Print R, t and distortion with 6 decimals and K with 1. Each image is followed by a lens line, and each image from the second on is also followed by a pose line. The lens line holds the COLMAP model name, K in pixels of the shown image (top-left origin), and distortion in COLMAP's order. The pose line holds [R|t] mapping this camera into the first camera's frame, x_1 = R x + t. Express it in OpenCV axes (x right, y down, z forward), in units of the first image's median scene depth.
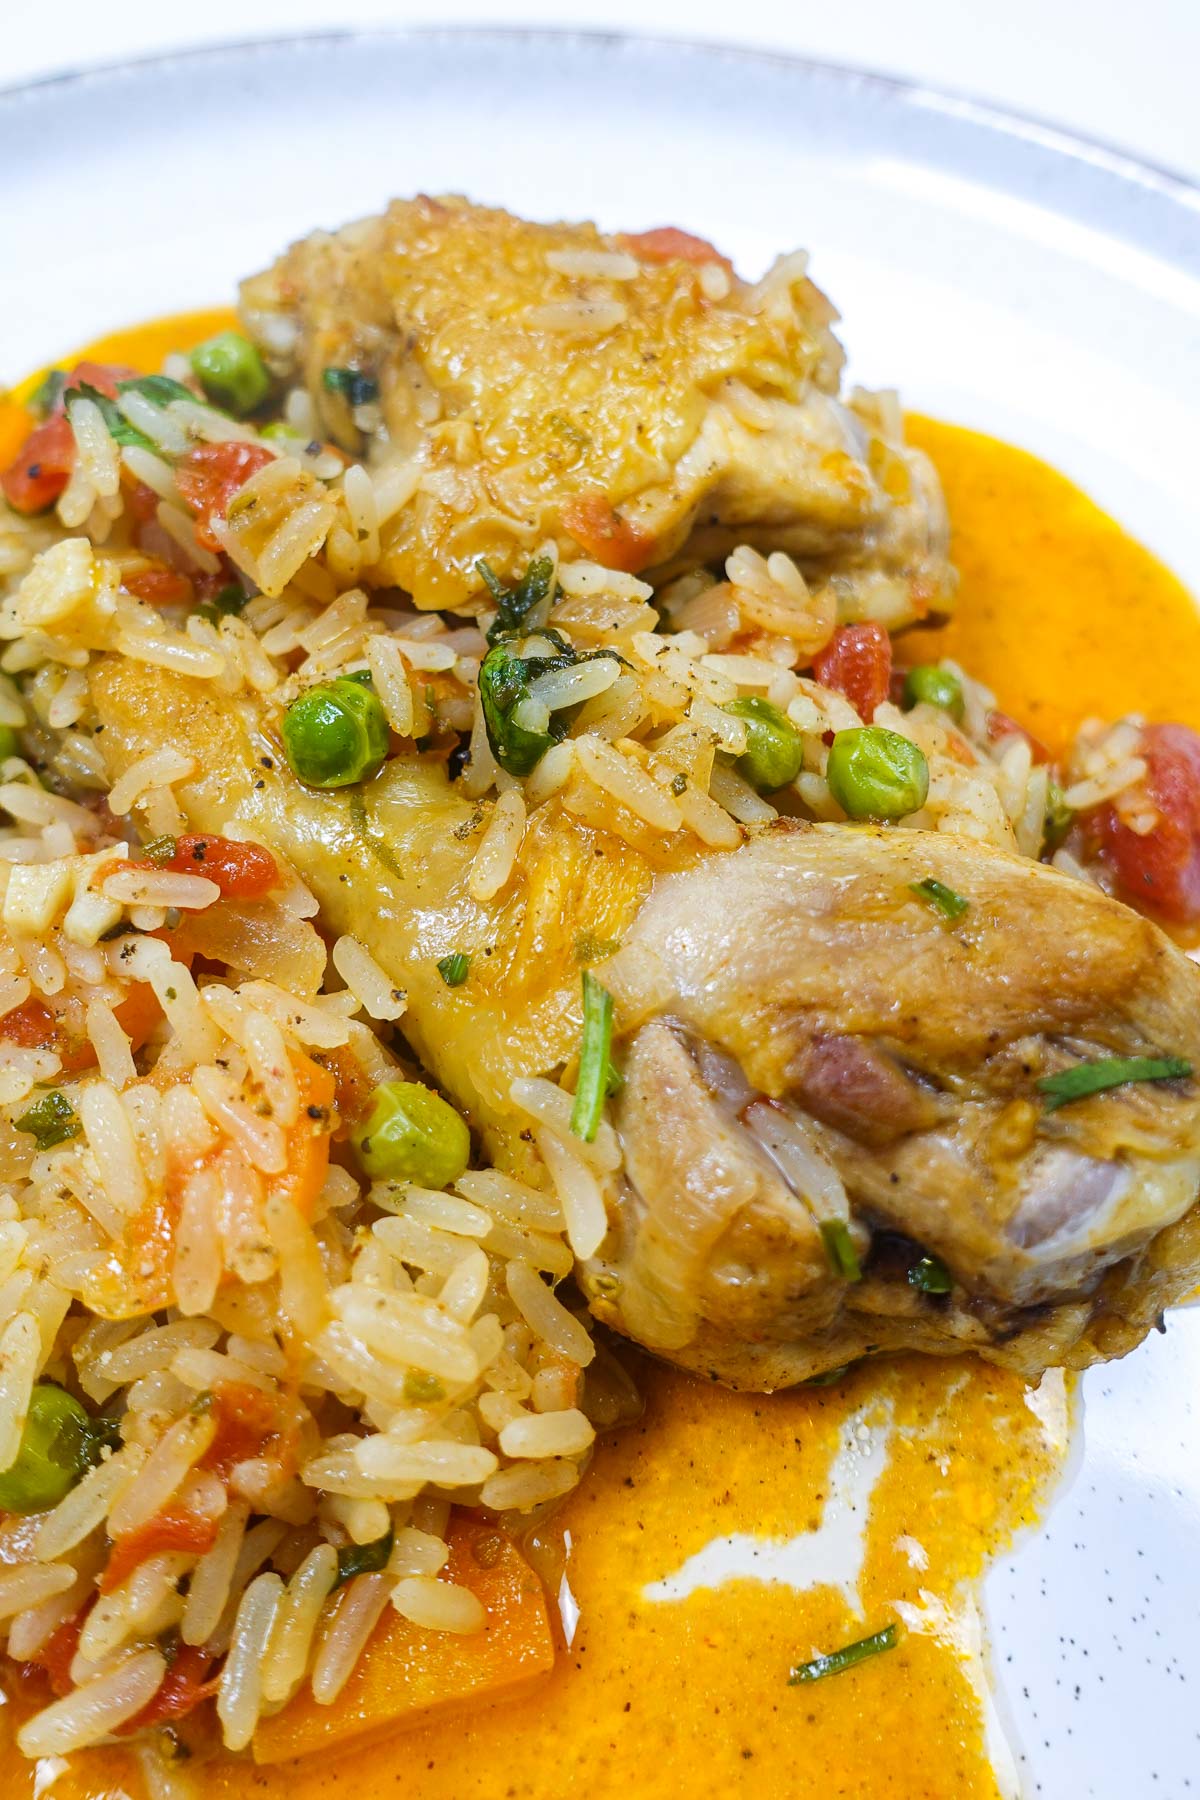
lens RADIAL K [[1237.5, 0, 600.0], [0, 1237.5, 900.0], [0, 0, 1]] dist [0.007623, 0.001008]
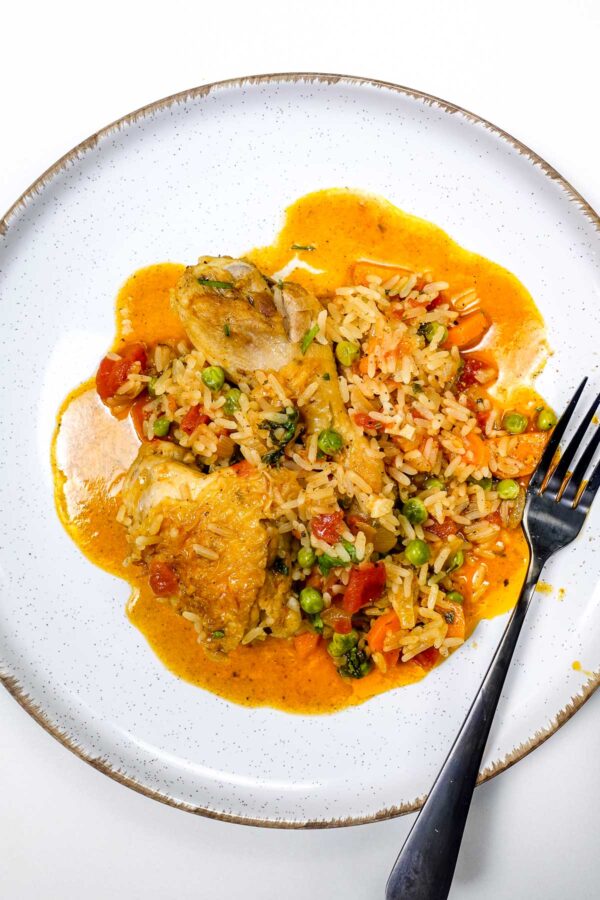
lens RADIAL K [[618.7, 0, 300.0], [0, 618.7, 450.0], [0, 0, 1]] dist [0.007623, 0.001008]
pose [[-0.901413, -0.432521, -0.019512, -0.101928], [0.360140, -0.774056, 0.520708, -1.328747], [-0.240320, 0.462346, 0.853512, -0.739759]]
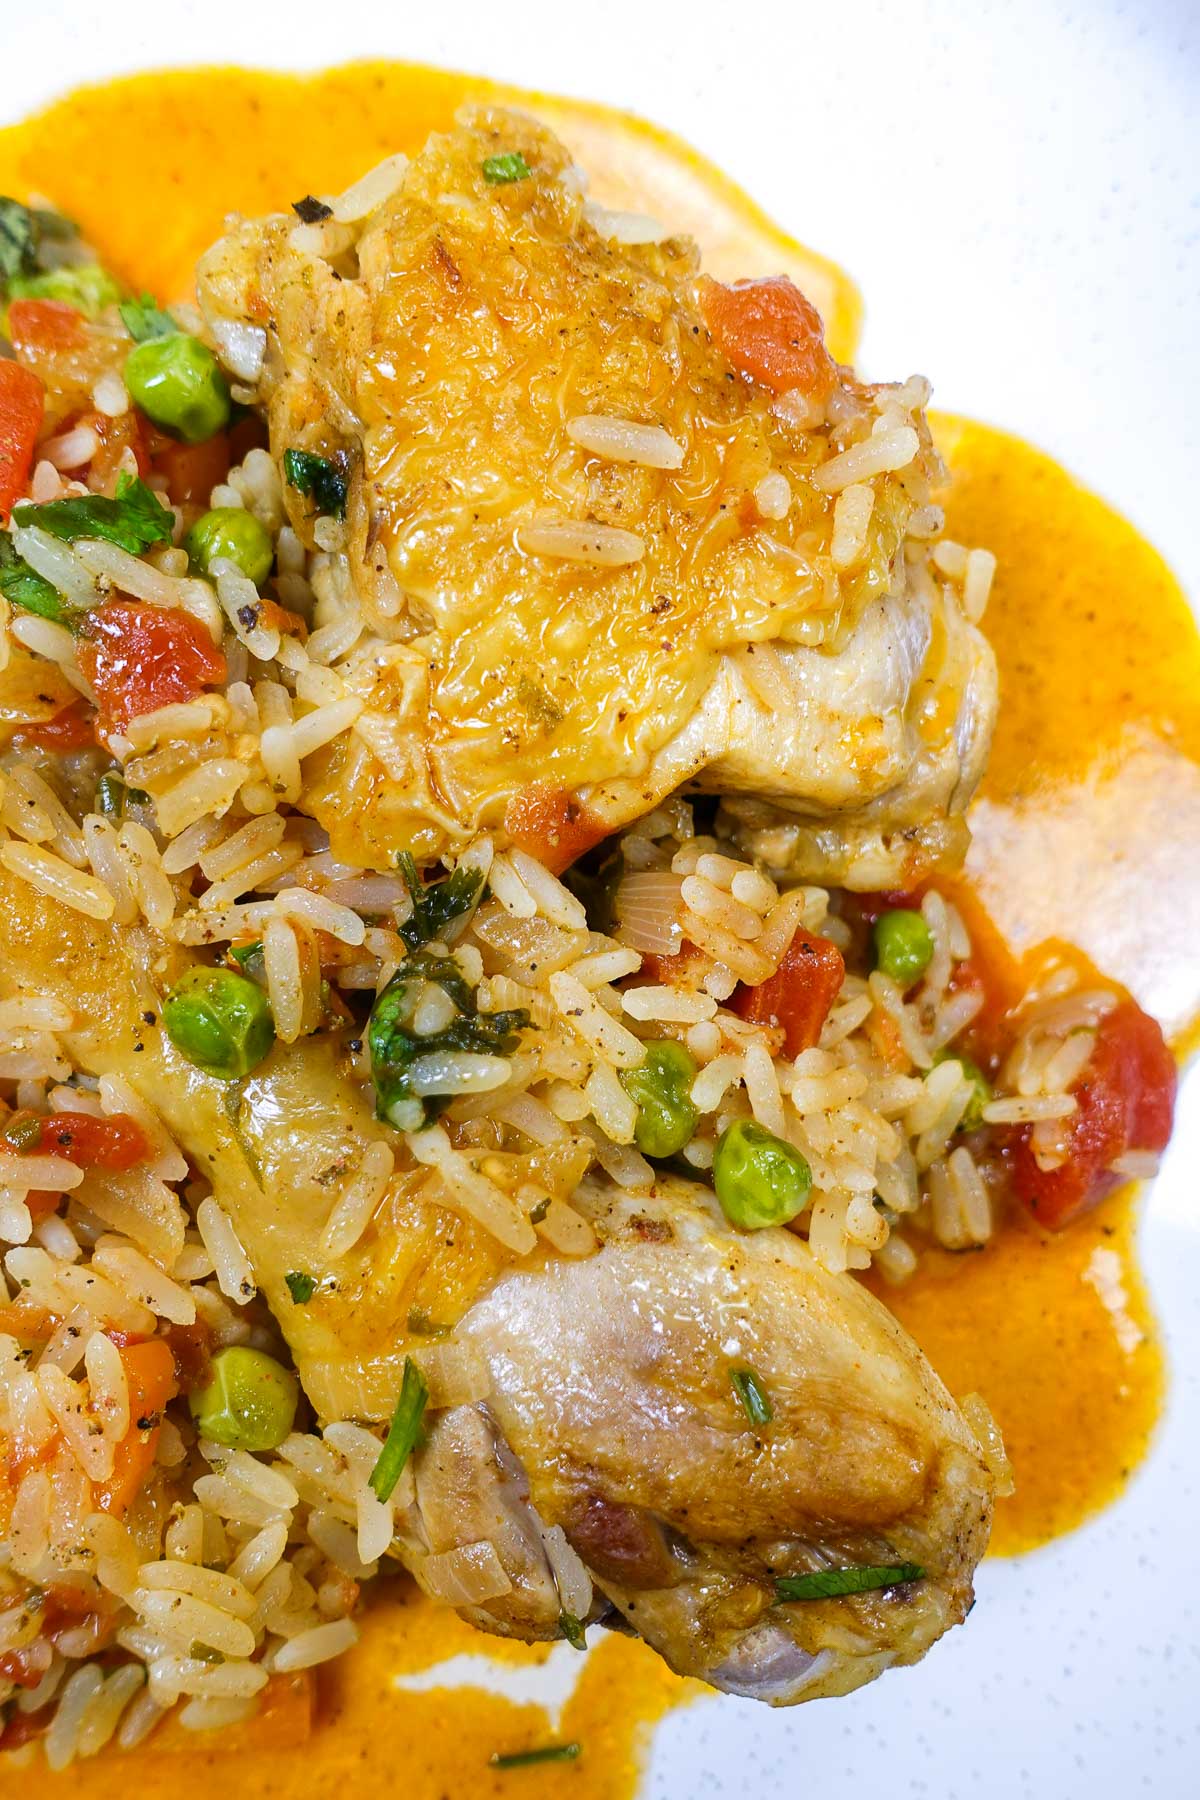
lens RADIAL K [[1193.3, 0, 594.5], [0, 1193.3, 930.6], [0, 0, 1]] dist [-0.008012, -0.001555]
pose [[0.973647, 0.227821, 0.010412, 0.045694], [-0.209238, 0.874206, 0.438159, -0.702779], [0.090720, -0.428791, 0.898837, 0.247577]]
